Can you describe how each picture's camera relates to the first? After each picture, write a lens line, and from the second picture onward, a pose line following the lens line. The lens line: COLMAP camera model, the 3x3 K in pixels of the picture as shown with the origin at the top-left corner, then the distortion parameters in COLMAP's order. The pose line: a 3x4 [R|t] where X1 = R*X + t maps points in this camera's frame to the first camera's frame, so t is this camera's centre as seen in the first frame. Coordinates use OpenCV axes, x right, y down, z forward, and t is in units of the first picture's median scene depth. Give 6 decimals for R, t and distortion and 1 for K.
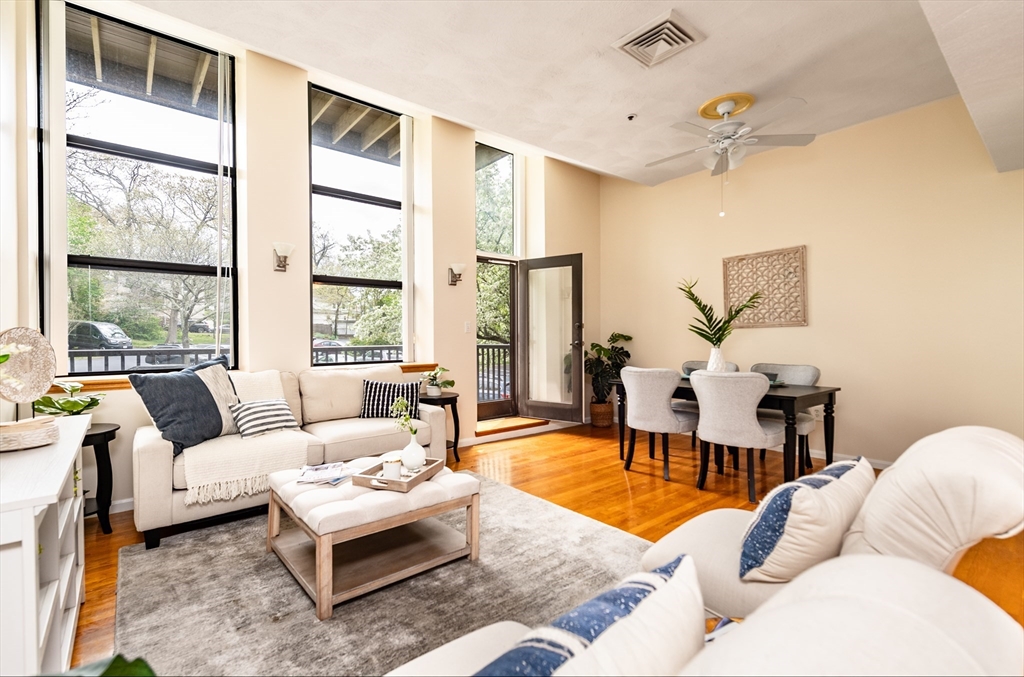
lens RADIAL K [[461.8, 0, 508.2], [0, 461.8, 338.0], [0, 0, 1]] dist [0.000022, 0.000116]
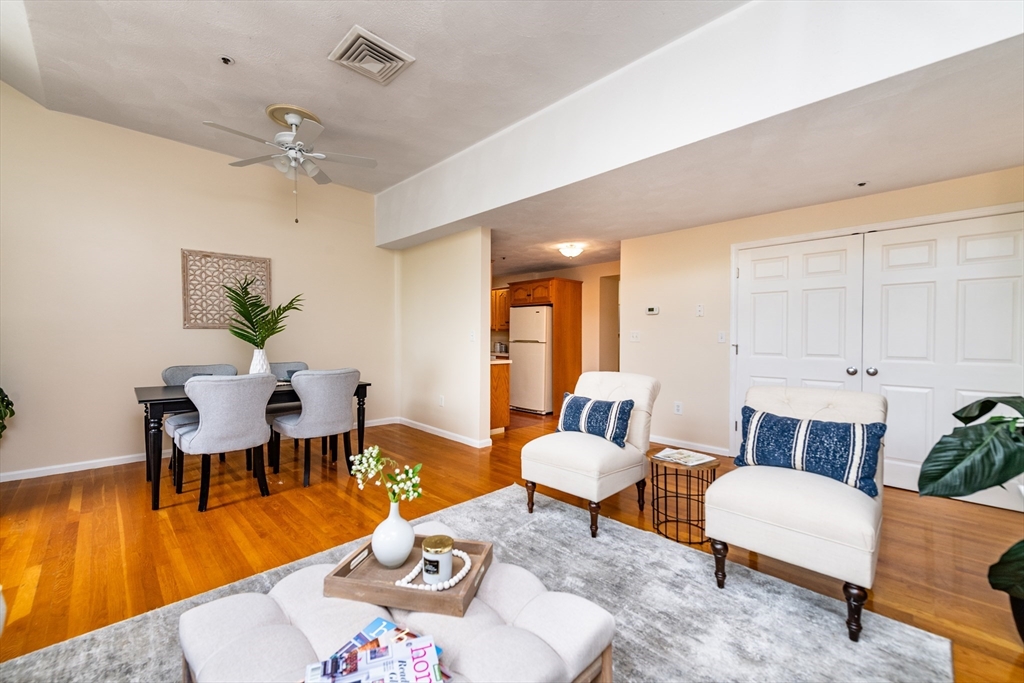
lens RADIAL K [[397.5, 0, 512.6], [0, 397.5, 341.6], [0, 0, 1]] dist [-0.016877, -0.000332]
pose [[-0.114297, 0.005873, 0.993429, -0.382324], [-0.006738, 0.999955, -0.006687, 0.006899], [-0.993424, -0.007458, -0.114253, 0.490062]]
